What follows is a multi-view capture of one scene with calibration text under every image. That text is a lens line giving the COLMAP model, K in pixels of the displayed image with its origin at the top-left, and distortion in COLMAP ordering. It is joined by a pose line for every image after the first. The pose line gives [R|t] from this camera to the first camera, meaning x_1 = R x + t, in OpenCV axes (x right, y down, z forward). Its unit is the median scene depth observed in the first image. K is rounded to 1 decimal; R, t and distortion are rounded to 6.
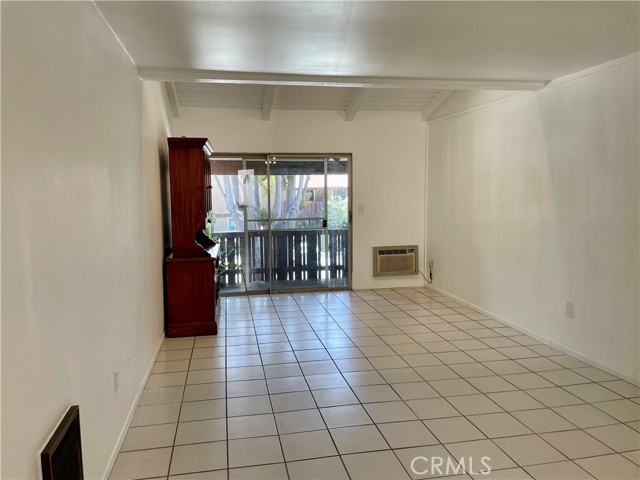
lens RADIAL K [[486.3, 0, 321.0], [0, 486.3, 236.0], [0, 0, 1]] dist [0.041051, -0.008211]
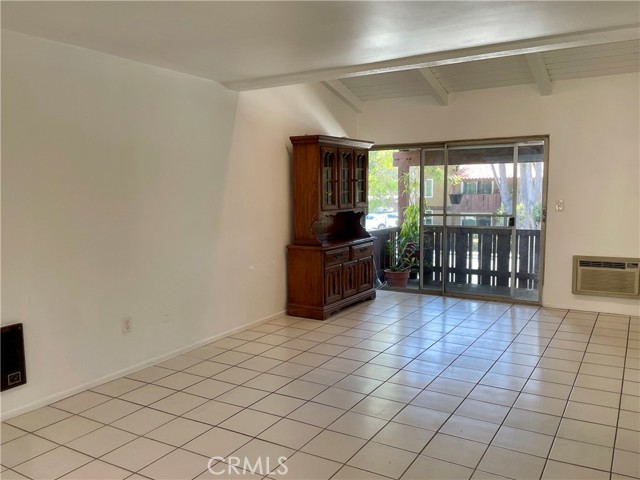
lens RADIAL K [[530.4, 0, 319.3], [0, 530.4, 233.9], [0, 0, 1]] dist [0.093578, -0.014049]
pose [[0.743189, 0.063064, -0.666102, 0.384023], [-0.058005, 0.997873, 0.029758, -0.013339], [0.666562, 0.016521, 0.745266, 0.095573]]
